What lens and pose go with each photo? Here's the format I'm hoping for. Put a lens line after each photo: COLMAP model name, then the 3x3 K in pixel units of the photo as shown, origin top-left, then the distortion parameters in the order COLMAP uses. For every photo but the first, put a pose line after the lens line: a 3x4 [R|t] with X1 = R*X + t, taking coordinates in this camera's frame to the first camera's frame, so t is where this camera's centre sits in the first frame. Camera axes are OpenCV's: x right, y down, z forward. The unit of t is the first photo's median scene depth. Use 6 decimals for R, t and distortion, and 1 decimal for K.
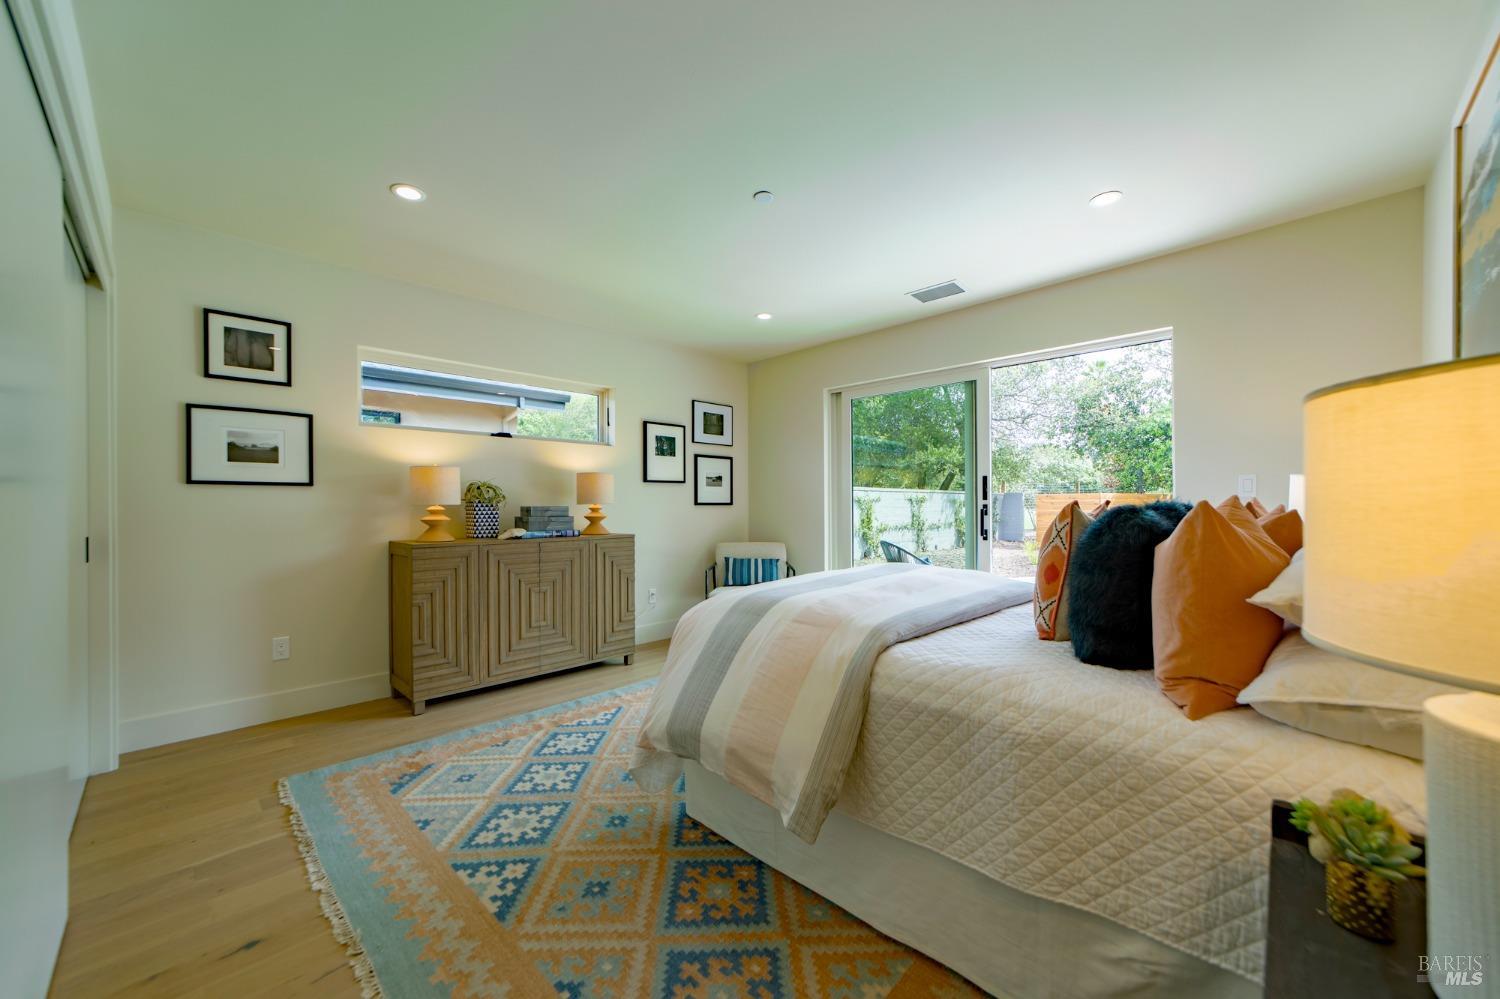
lens RADIAL K [[582.3, 0, 751.8], [0, 582.3, 505.6], [0, 0, 1]] dist [-0.009340, 0.005304]
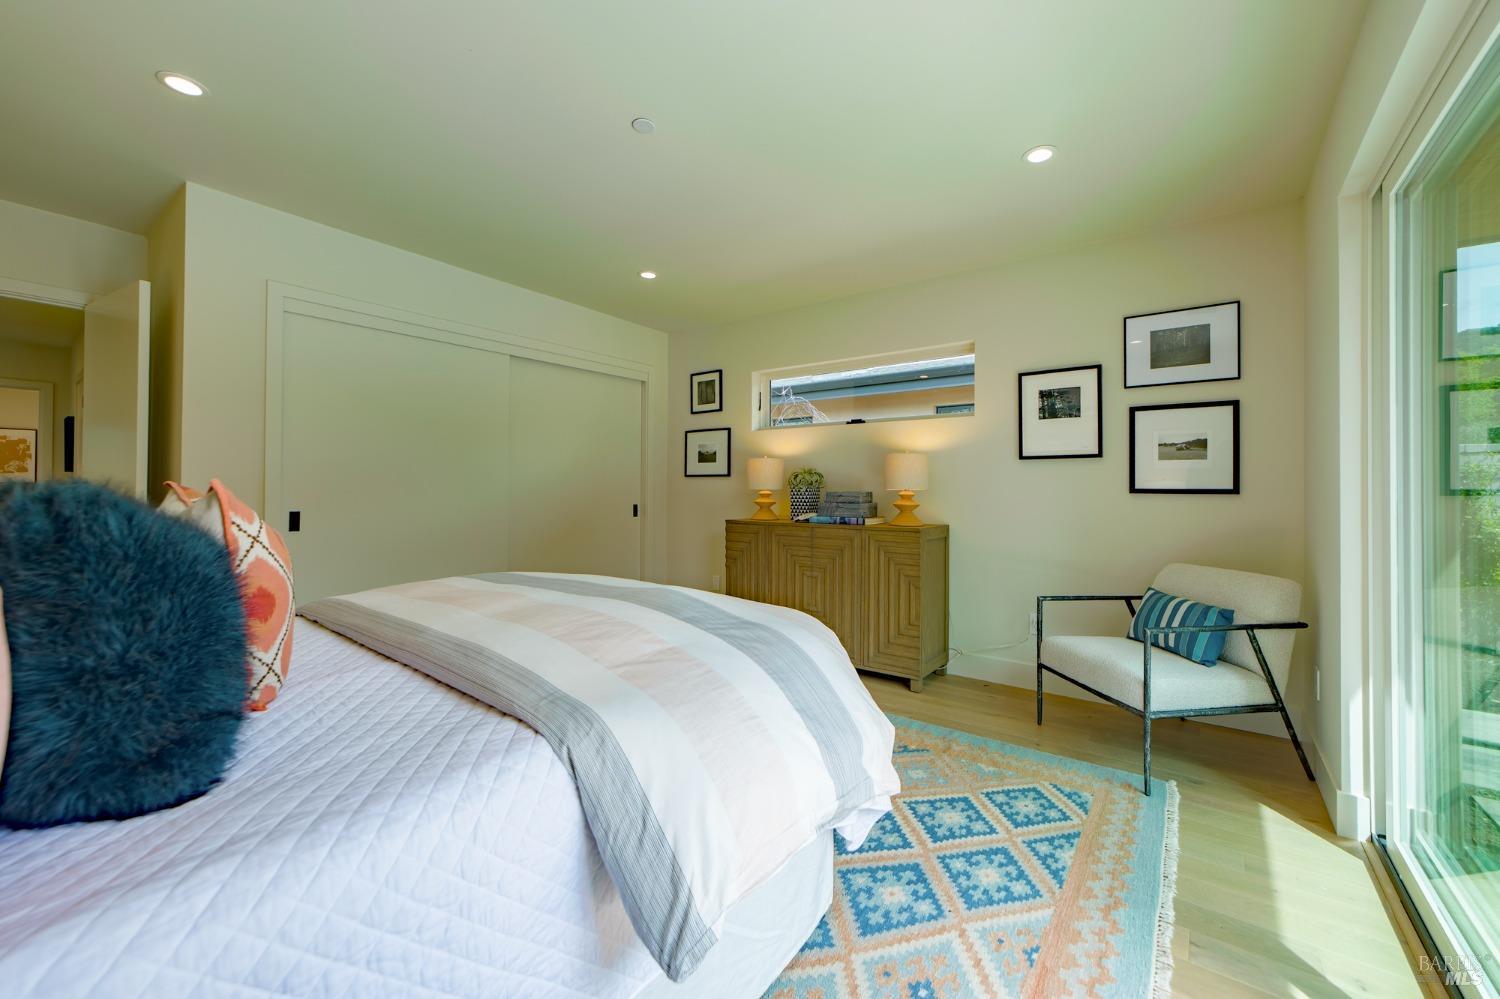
lens RADIAL K [[582.3, 0, 750.6], [0, 582.3, 485.9], [0, 0, 1]] dist [-0.009340, 0.005304]
pose [[0.132335, -0.004012, -0.991197, 0.550480], [-0.007439, 0.999960, -0.005040, -0.002302], [0.991177, 0.008041, 0.132300, 0.669493]]
